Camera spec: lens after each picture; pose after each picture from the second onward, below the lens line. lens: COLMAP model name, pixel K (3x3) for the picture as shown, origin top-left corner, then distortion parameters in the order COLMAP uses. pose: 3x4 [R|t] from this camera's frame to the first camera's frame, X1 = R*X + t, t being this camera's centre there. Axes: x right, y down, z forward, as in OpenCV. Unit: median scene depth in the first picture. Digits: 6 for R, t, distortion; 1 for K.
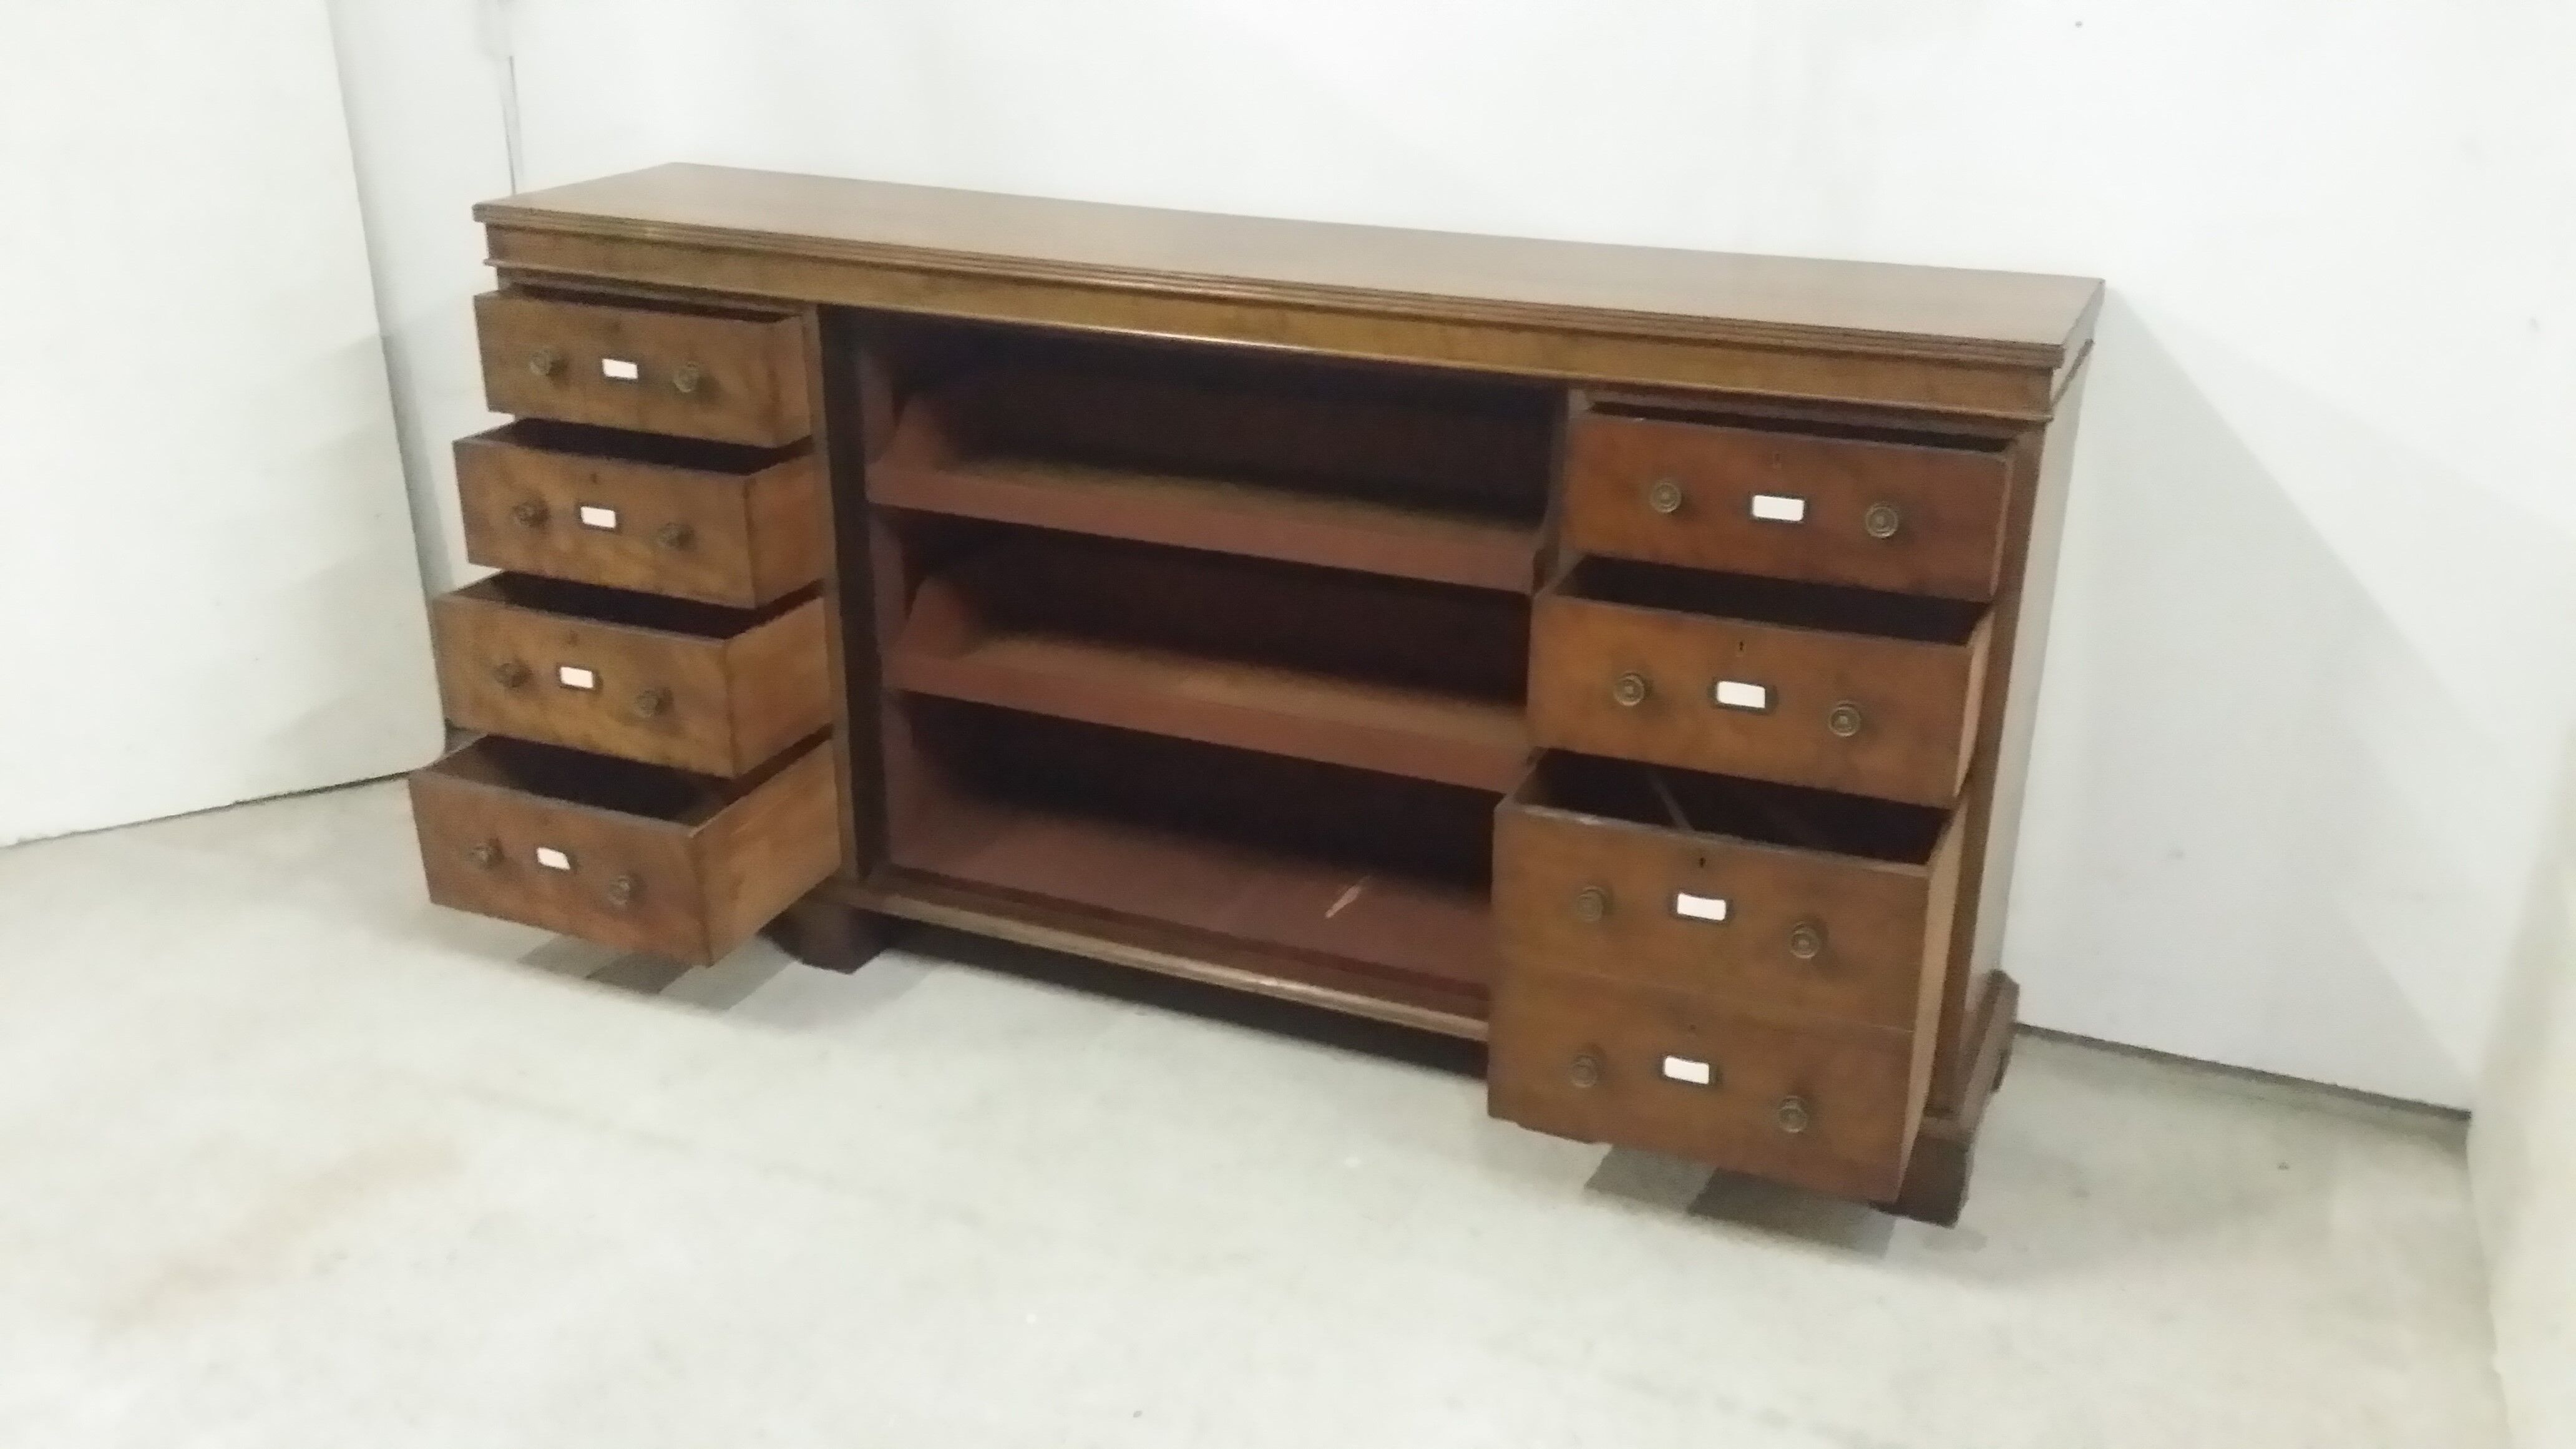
lens RADIAL K [[2447.9, 0, 1288.0], [0, 2447.9, 724.5], [0, 0, 1]] dist [0.074428, -0.003071]
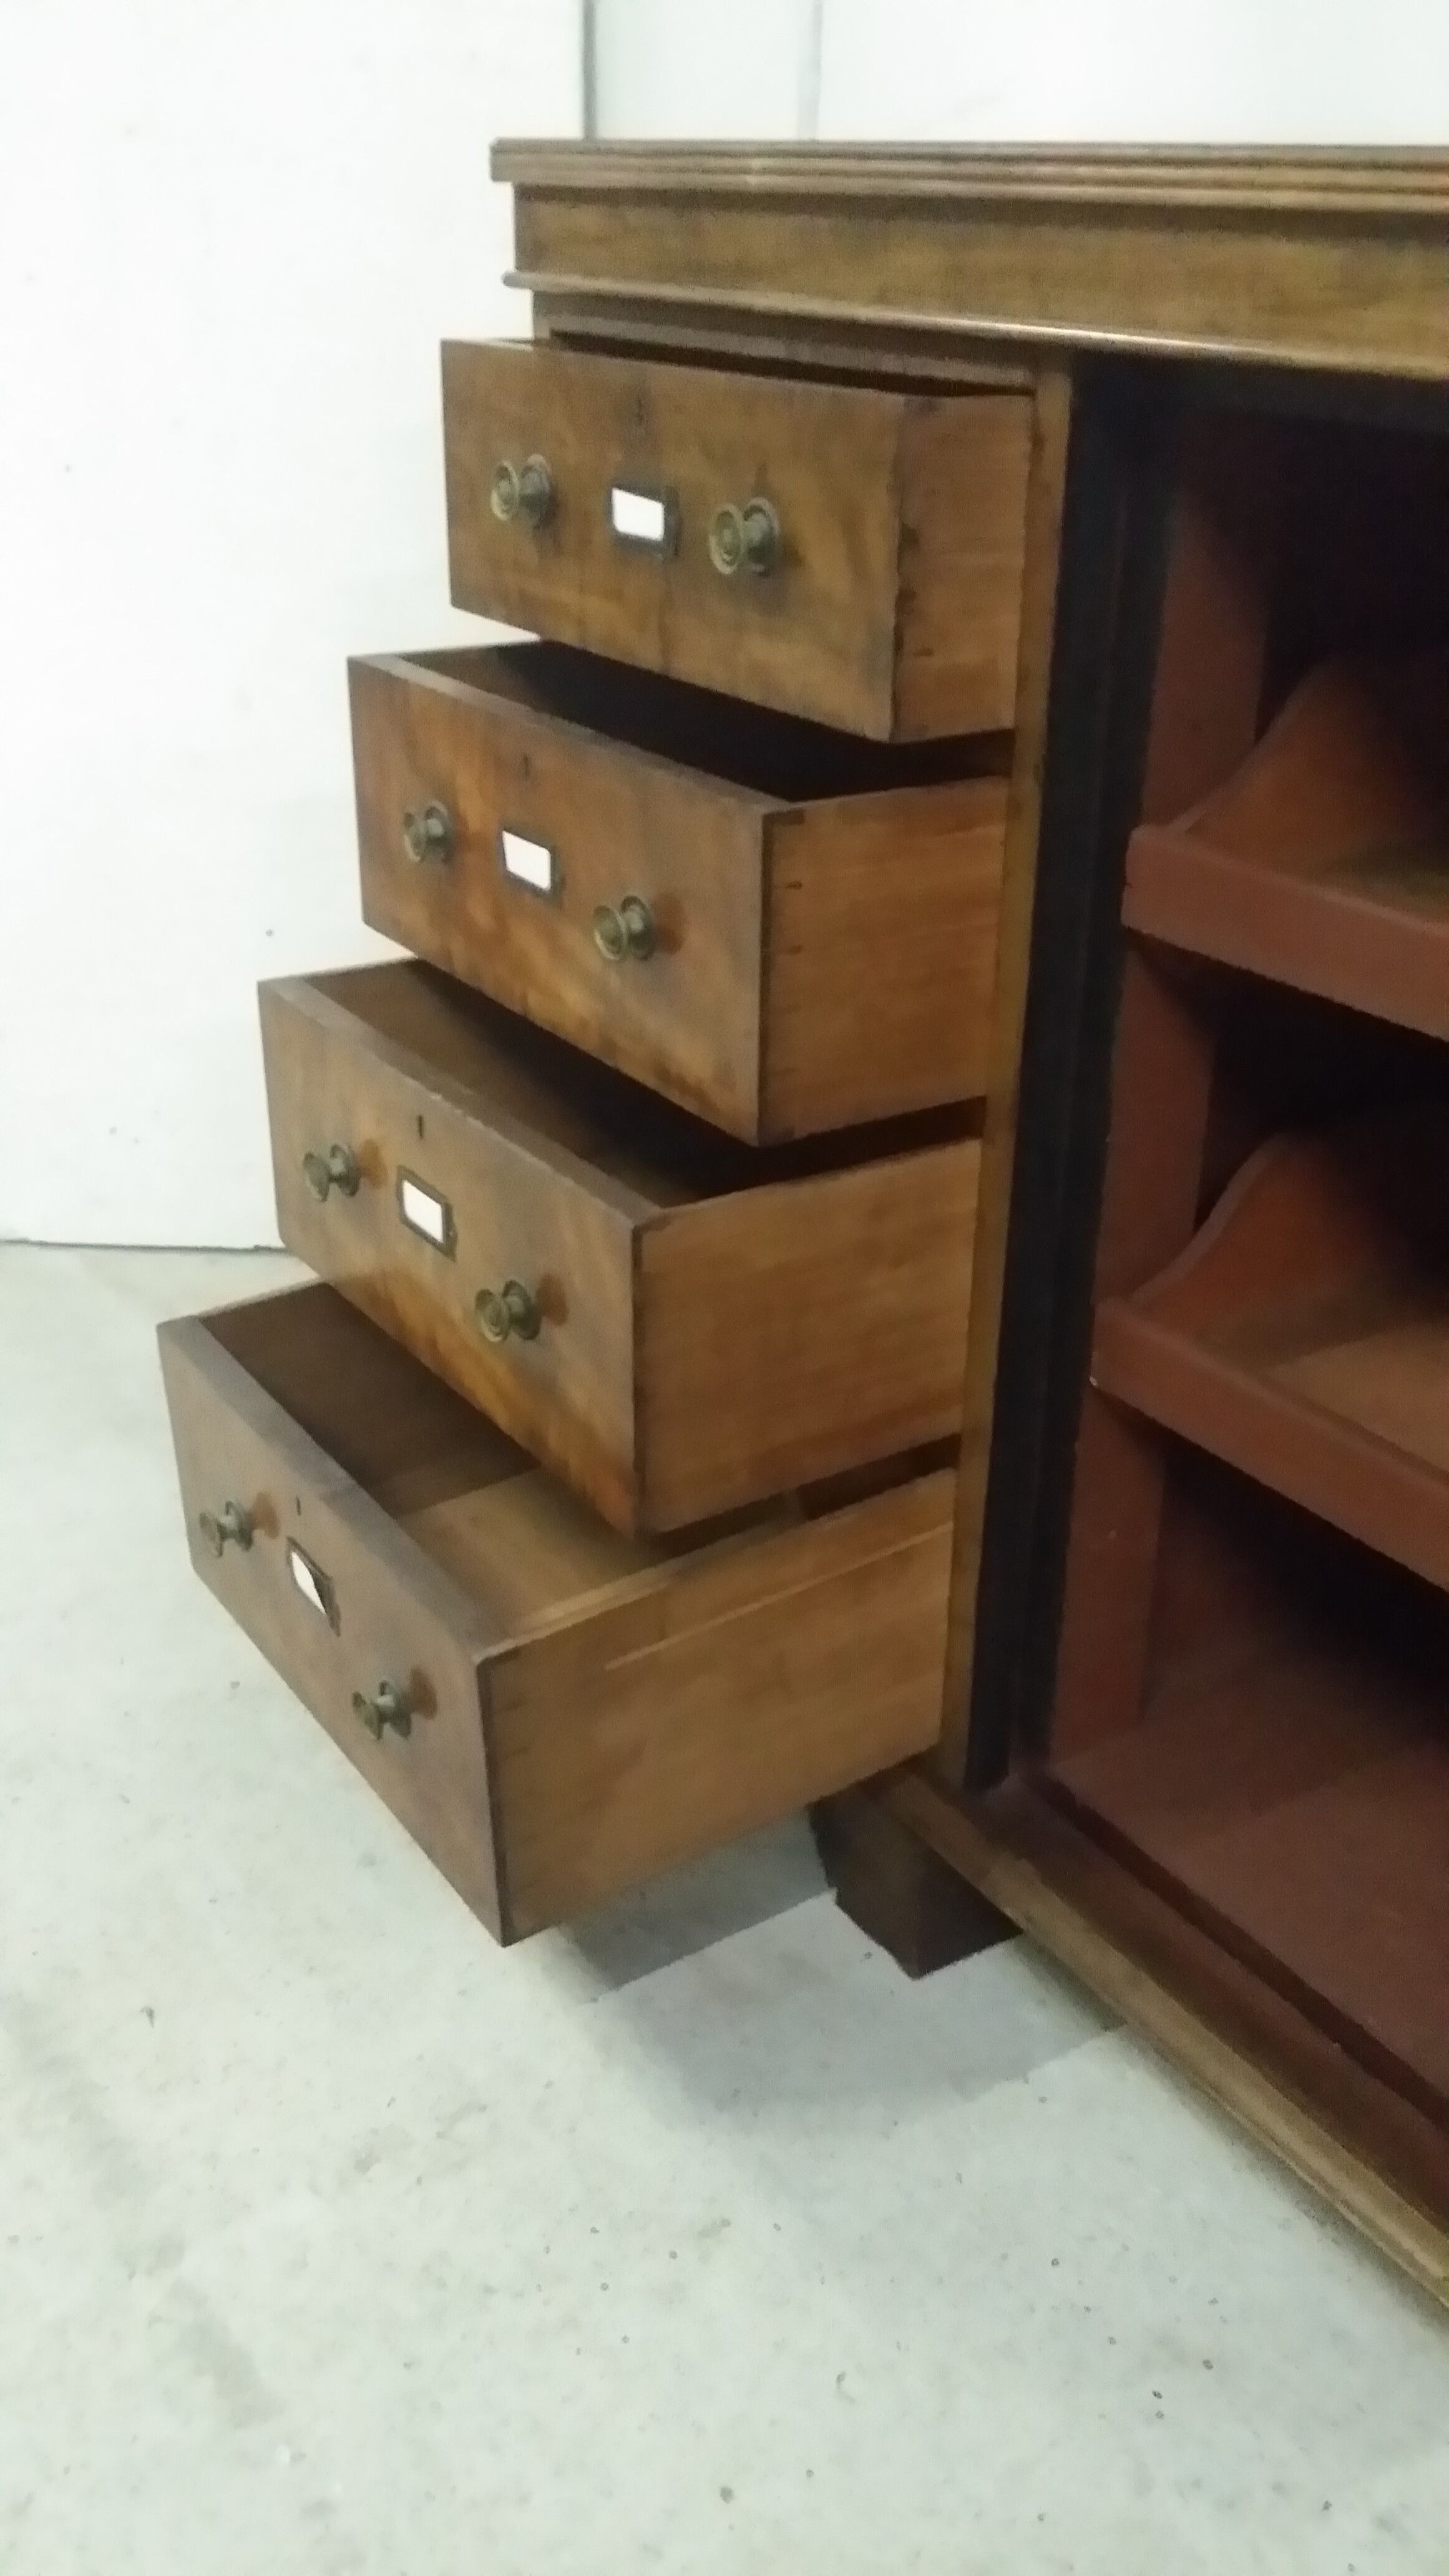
lens RADIAL K [[2447.9, 0, 725.2], [0, 2447.9, 1335.9], [0, 0, 1]] dist [0.074428, -0.003071]
pose [[0.850673, 0.238984, -0.468232, -0.027706], [-0.203999, 0.970964, 0.124957, -0.063501], [0.484499, -0.010778, 0.874725, 0.632210]]
